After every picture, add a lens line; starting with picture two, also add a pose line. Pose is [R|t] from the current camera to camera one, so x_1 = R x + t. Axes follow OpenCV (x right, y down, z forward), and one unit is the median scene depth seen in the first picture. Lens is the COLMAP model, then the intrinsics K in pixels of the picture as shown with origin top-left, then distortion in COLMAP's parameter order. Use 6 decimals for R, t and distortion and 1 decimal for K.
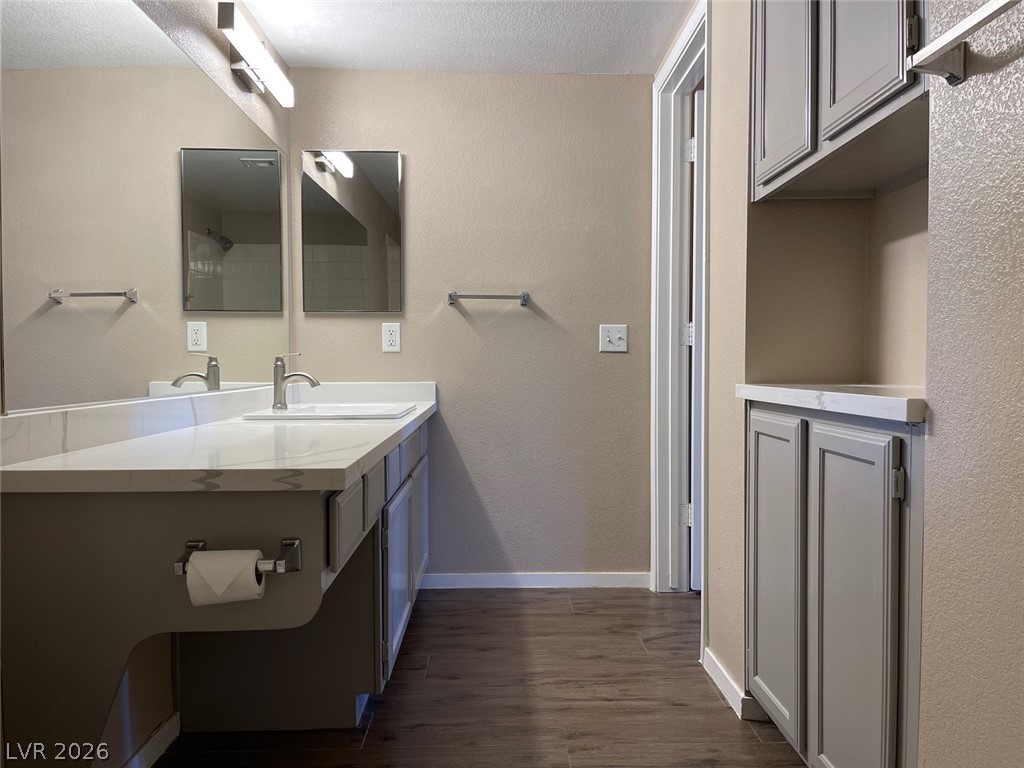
lens RADIAL K [[775.4, 0, 516.1], [0, 775.4, 385.5], [0, 0, 1]] dist [0.070607, -0.092135]
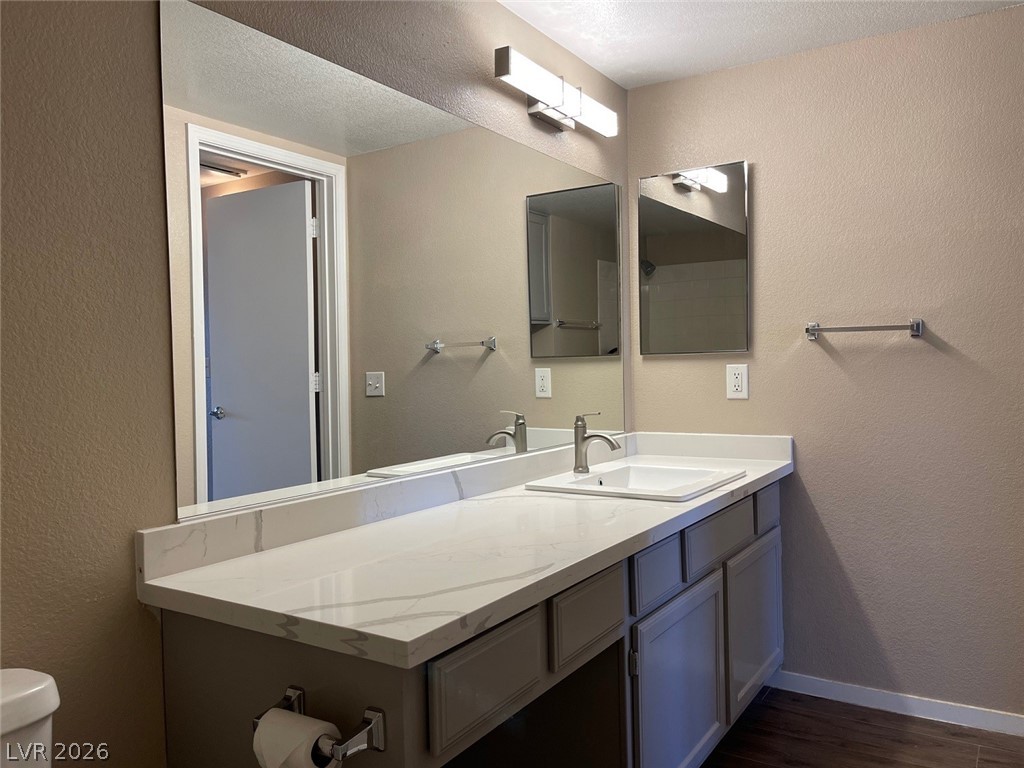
lens RADIAL K [[775.4, 0, 517.6], [0, 775.4, 384.0], [0, 0, 1]] dist [0.070607, -0.092135]
pose [[0.827741, -0.003667, -0.561098, 0.118281], [0.001092, 0.999987, -0.004924, -0.056055], [0.561109, 0.003463, 0.827735, 0.165865]]
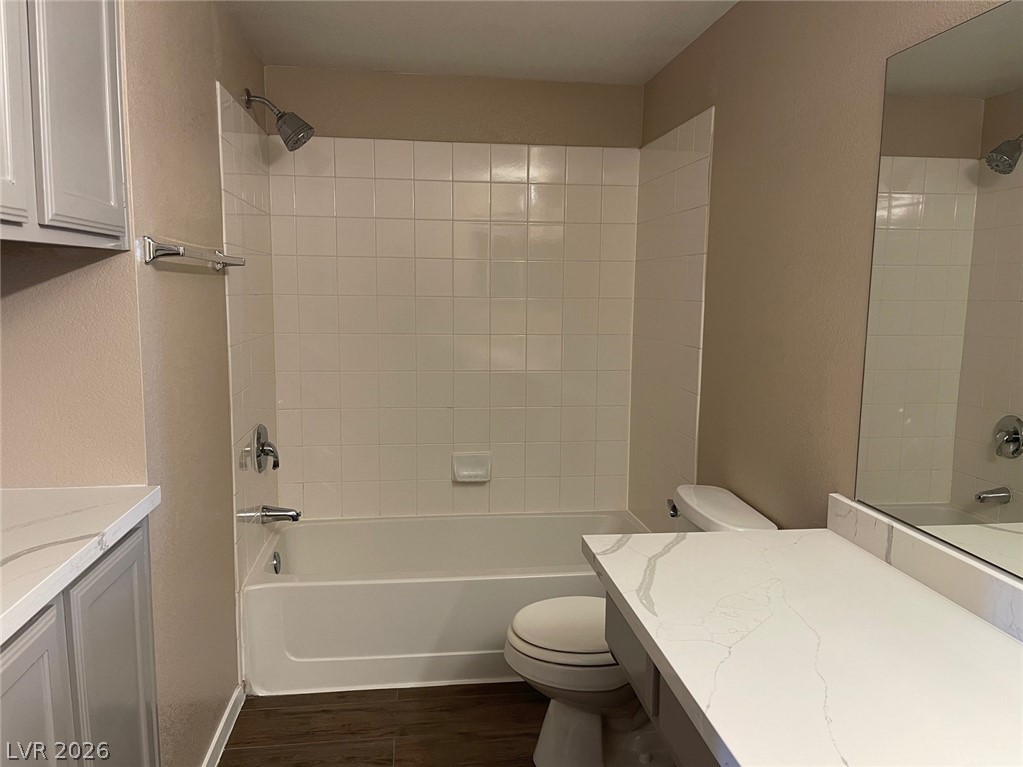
lens RADIAL K [[774.6, 0, 511.9], [0, 774.6, 384.5], [0, 0, 1]] dist [0.070607, -0.092135]
pose [[-0.994845, -0.002333, -0.101380, 0.010350], [-0.017338, 0.988928, 0.147379, -0.133084], [0.099913, 0.148377, -0.983871, 0.888223]]
